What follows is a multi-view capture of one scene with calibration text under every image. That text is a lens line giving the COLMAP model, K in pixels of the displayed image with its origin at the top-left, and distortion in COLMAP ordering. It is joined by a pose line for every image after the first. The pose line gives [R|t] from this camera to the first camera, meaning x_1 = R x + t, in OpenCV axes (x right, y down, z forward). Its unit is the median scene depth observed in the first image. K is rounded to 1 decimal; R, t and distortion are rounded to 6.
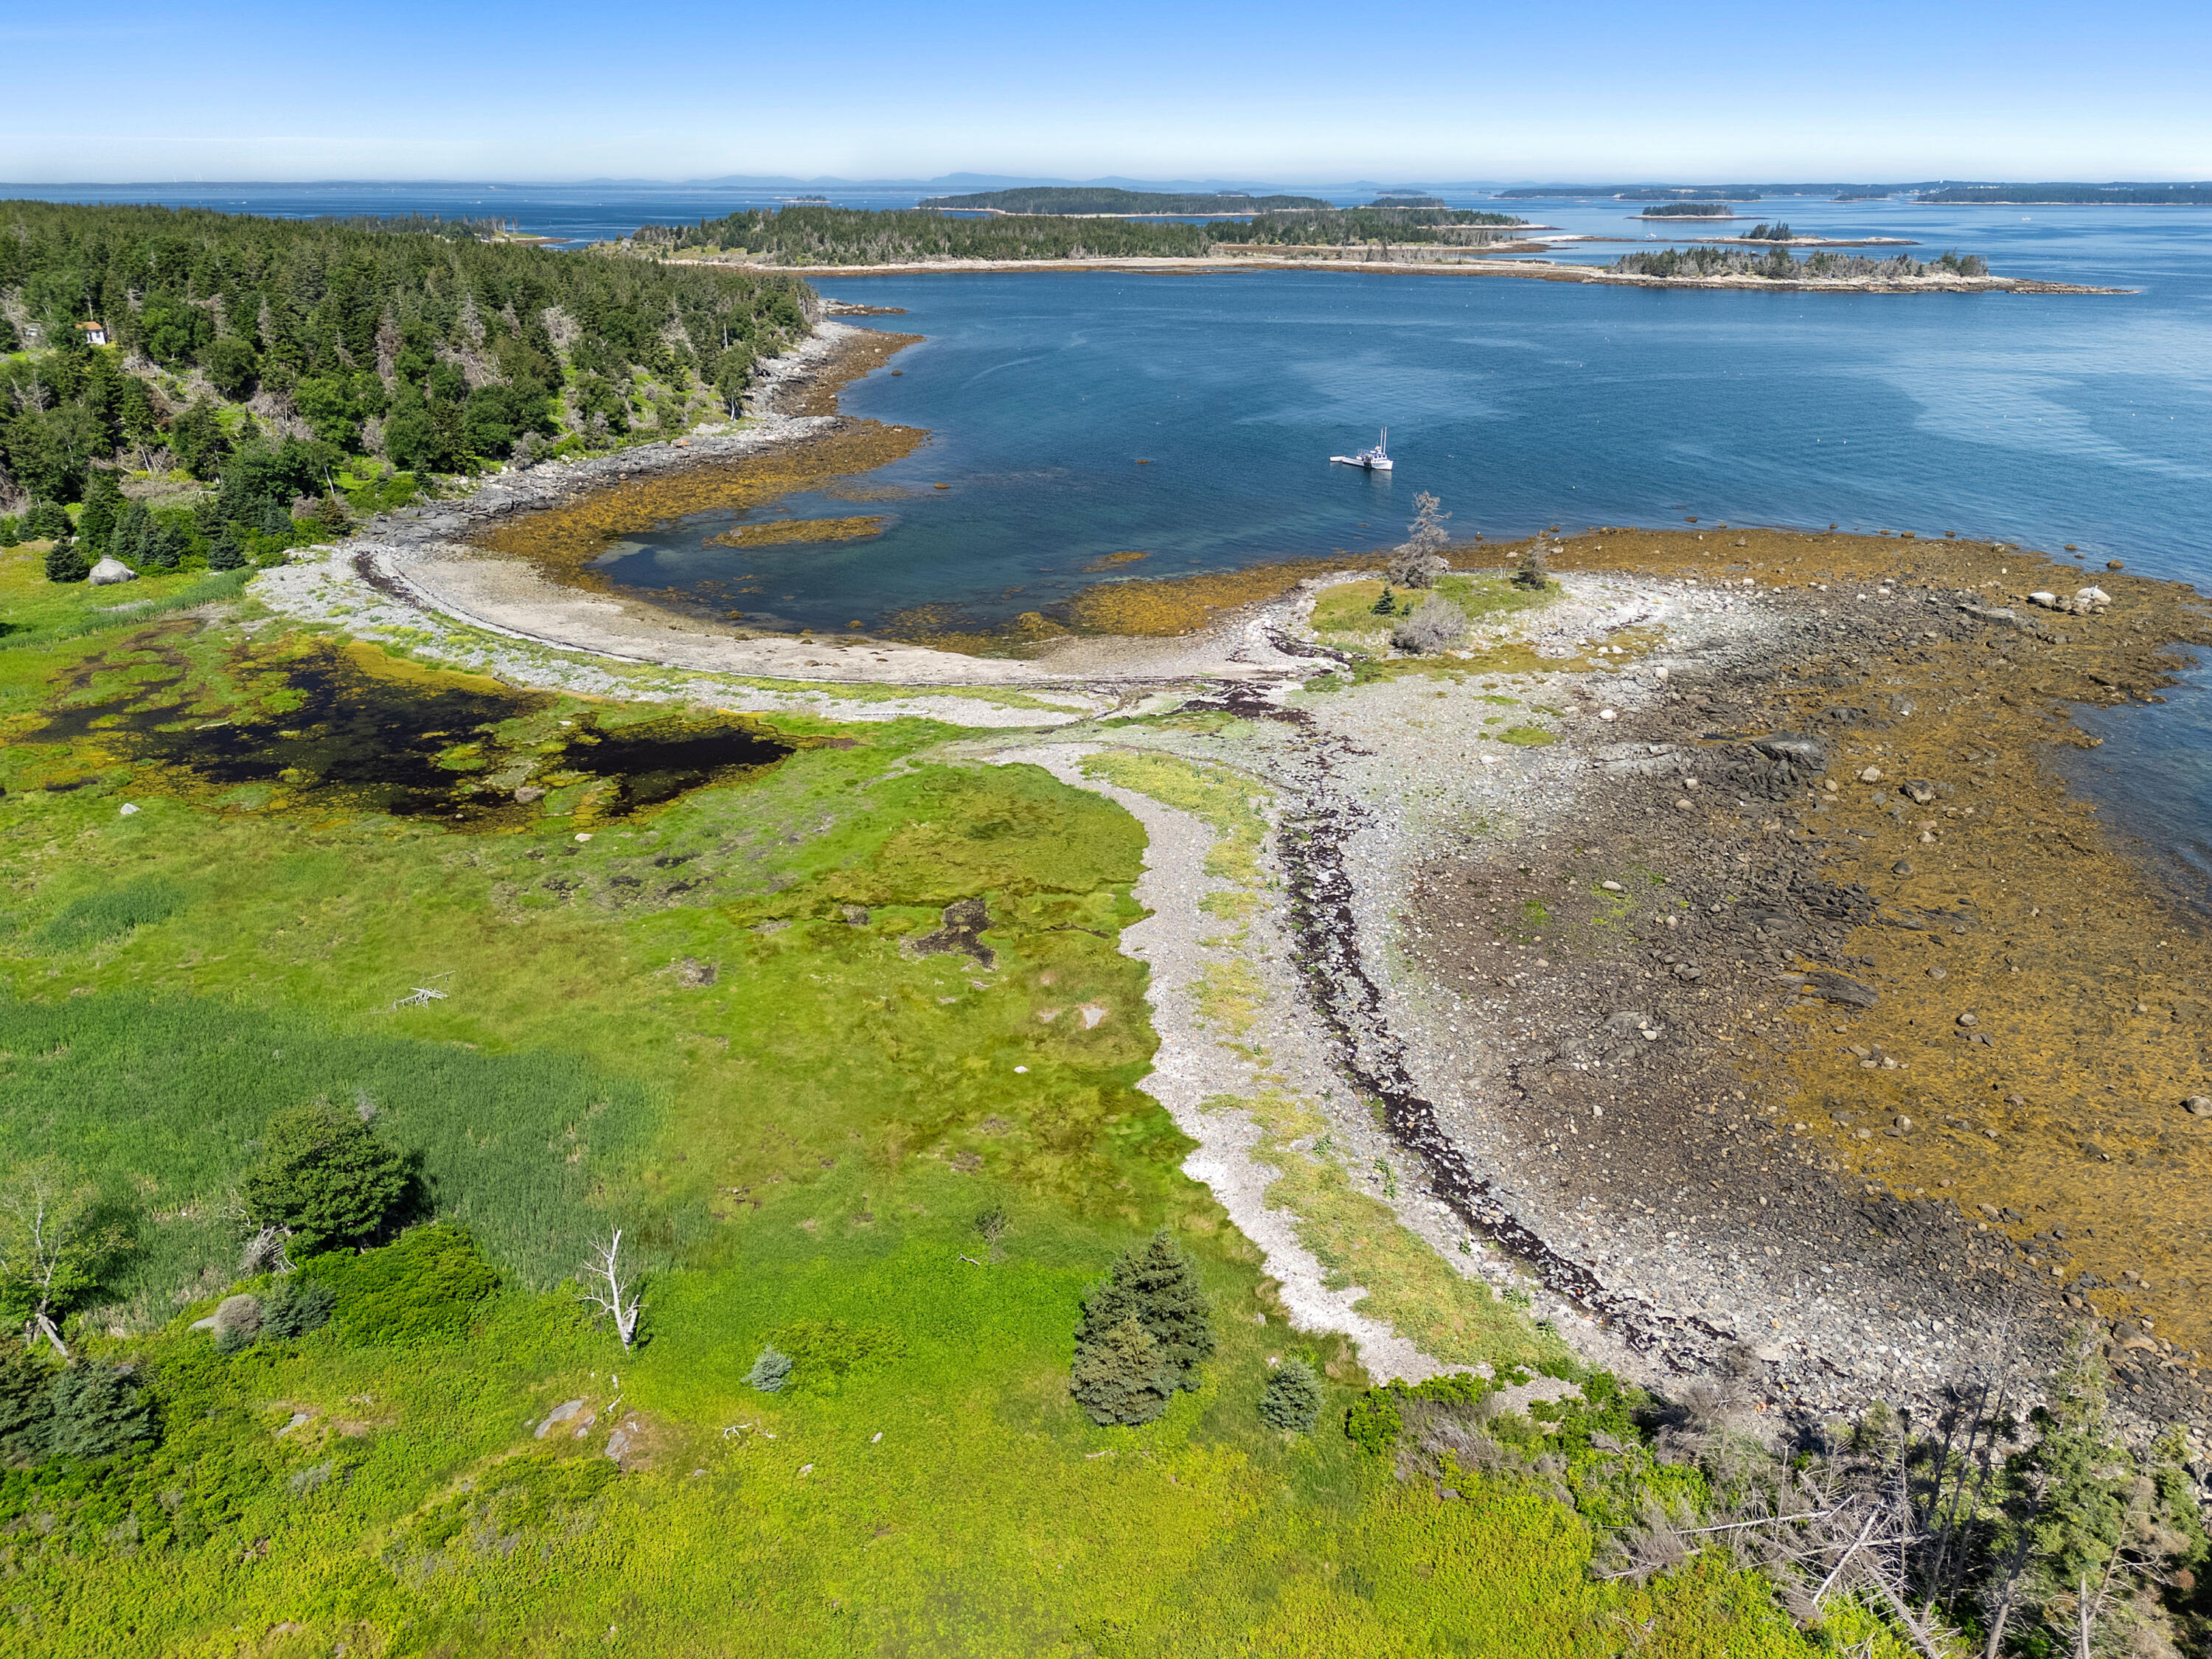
lens RADIAL K [[1649.1, 0, 1108.8], [0, 1649.1, 826.9], [0, 0, 1]] dist [0.073094, -0.101835]
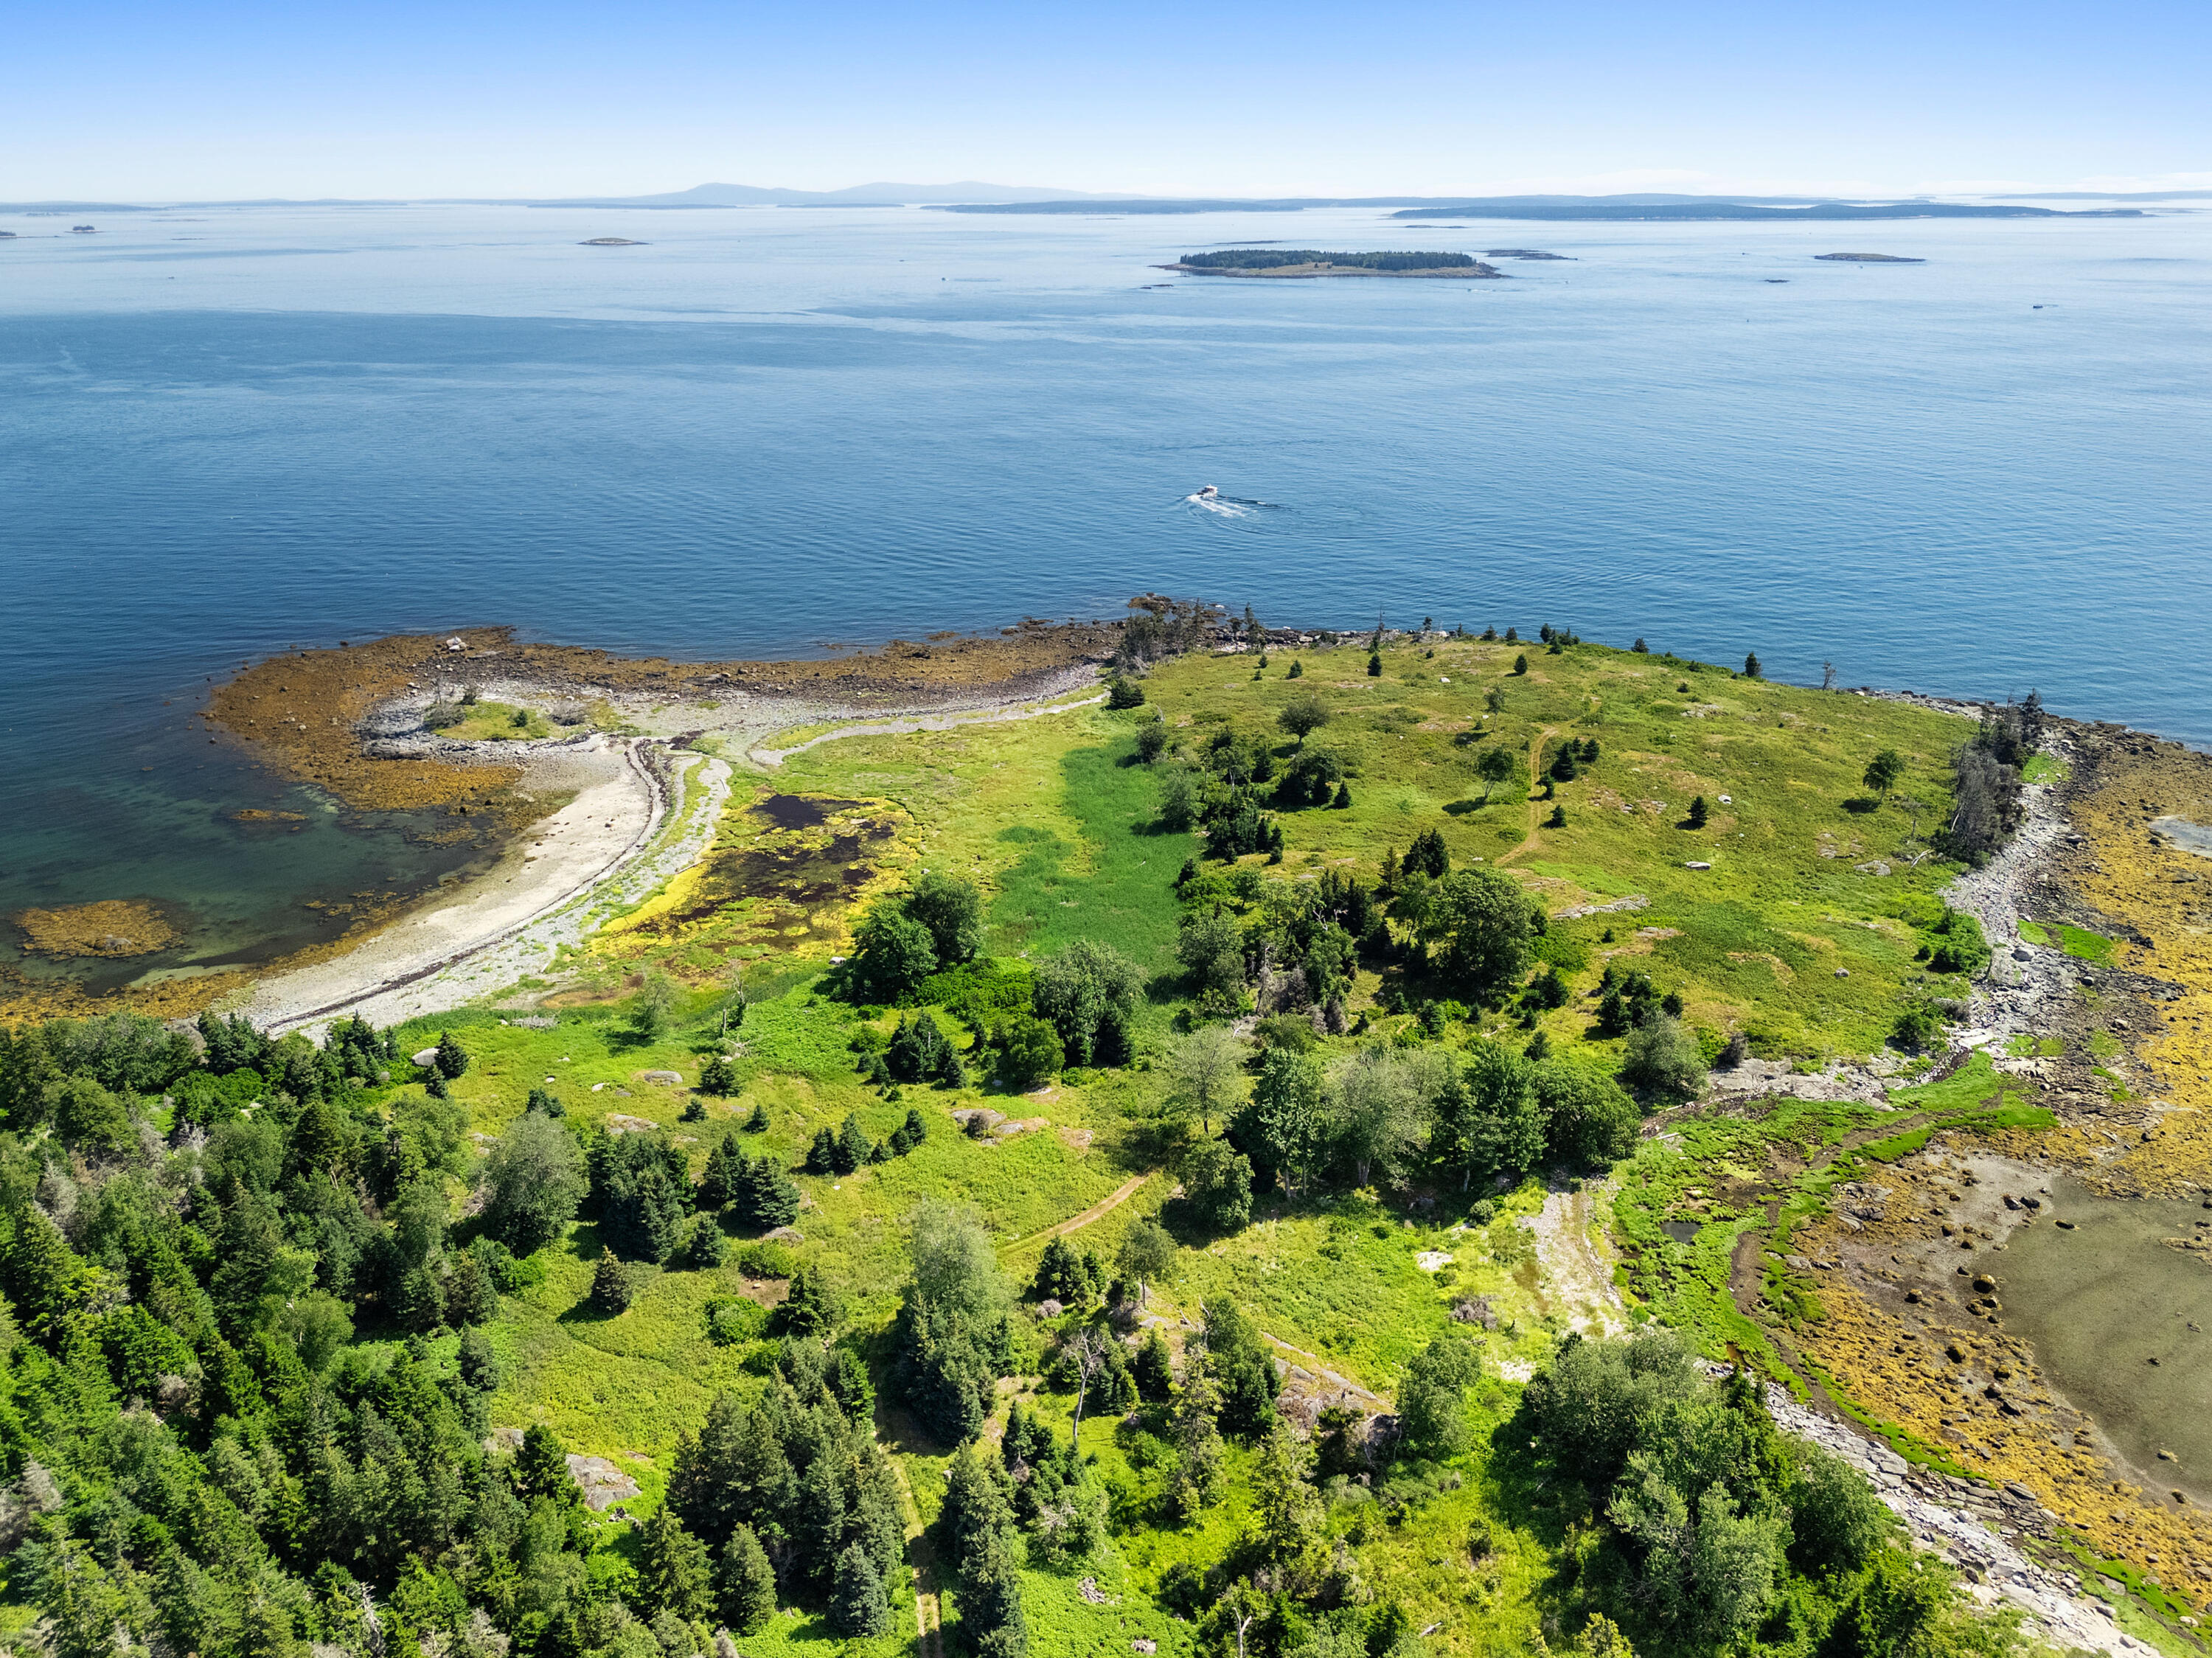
lens RADIAL K [[1669.3, 0, 1105.3], [0, 1669.3, 824.0], [0, 0, 1]] dist [0.129594, -0.346708]
pose [[-0.337748, -0.331547, 0.880910, -1.188864], [0.344187, 0.827584, 0.443441, -0.438367], [-0.876049, 0.452970, -0.165400, 0.524968]]
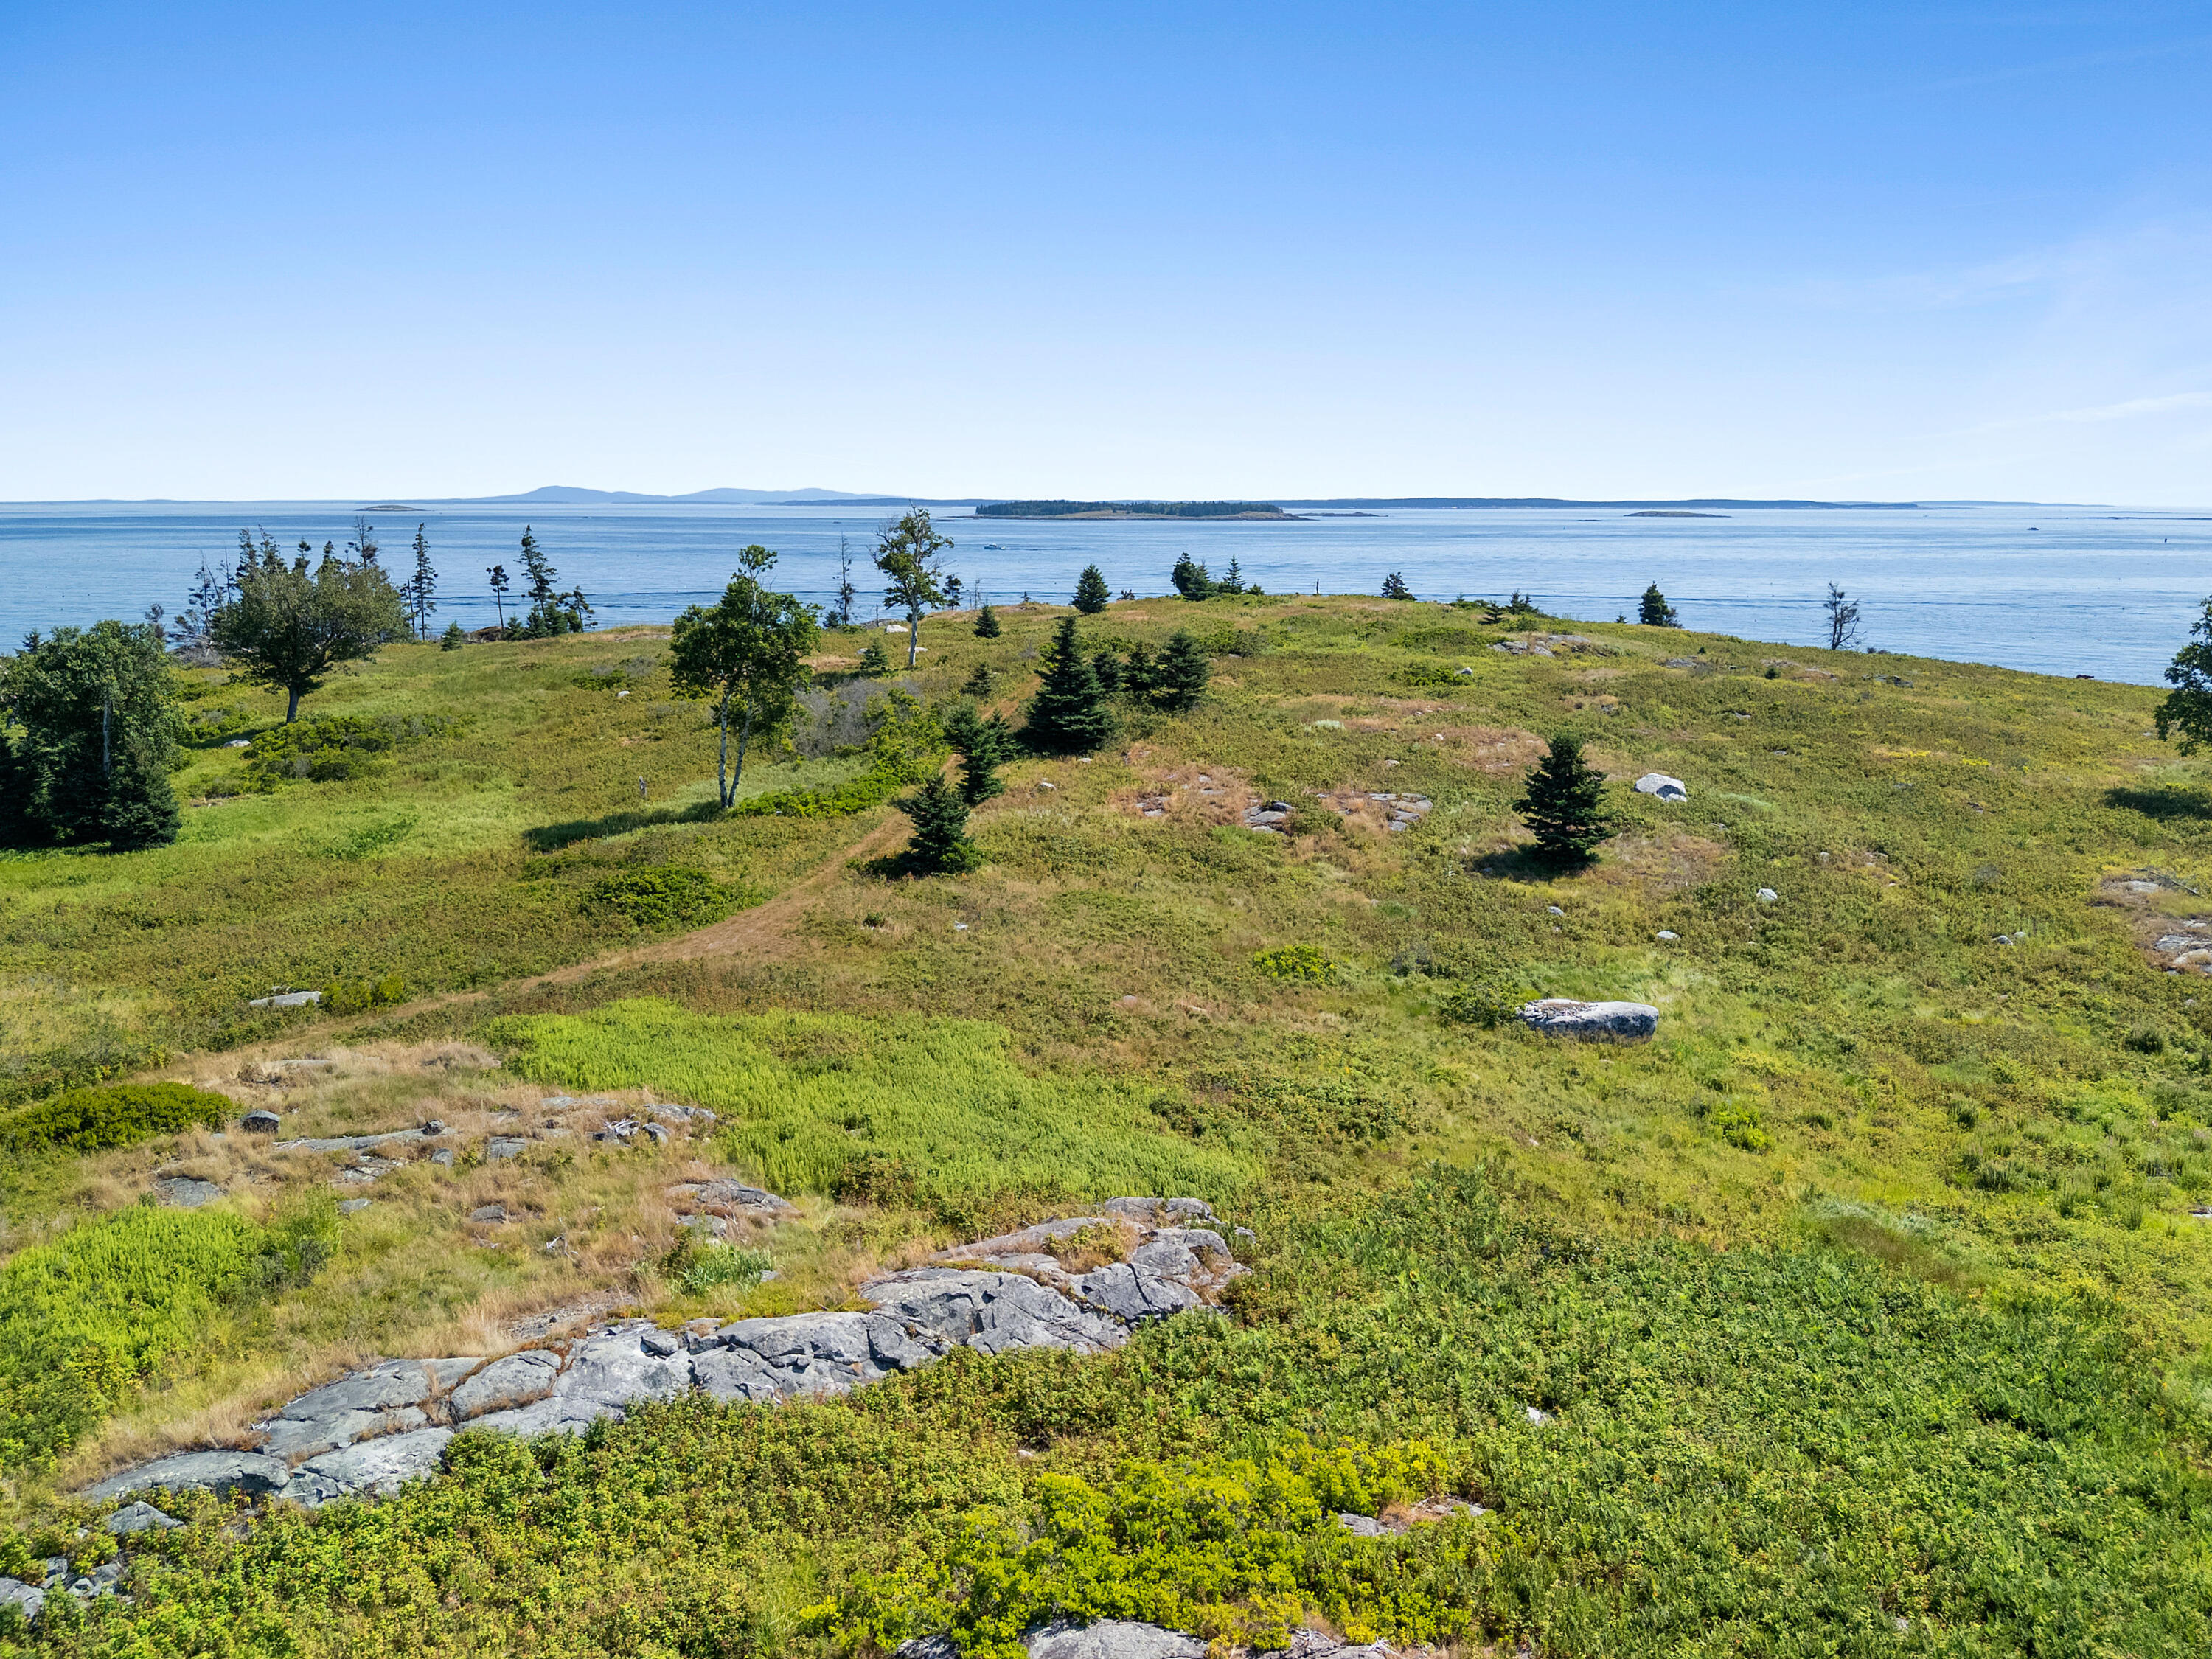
lens RADIAL K [[1693.4, 0, 1111.2], [0, 1693.4, 826.8], [0, 0, 1]] dist [0.026307, -0.087845]
pose [[-0.422409, -0.172018, 0.889933, -0.575365], [0.323048, 0.888780, 0.325131, 0.049267], [-0.846883, 0.424829, -0.319859, 0.157691]]
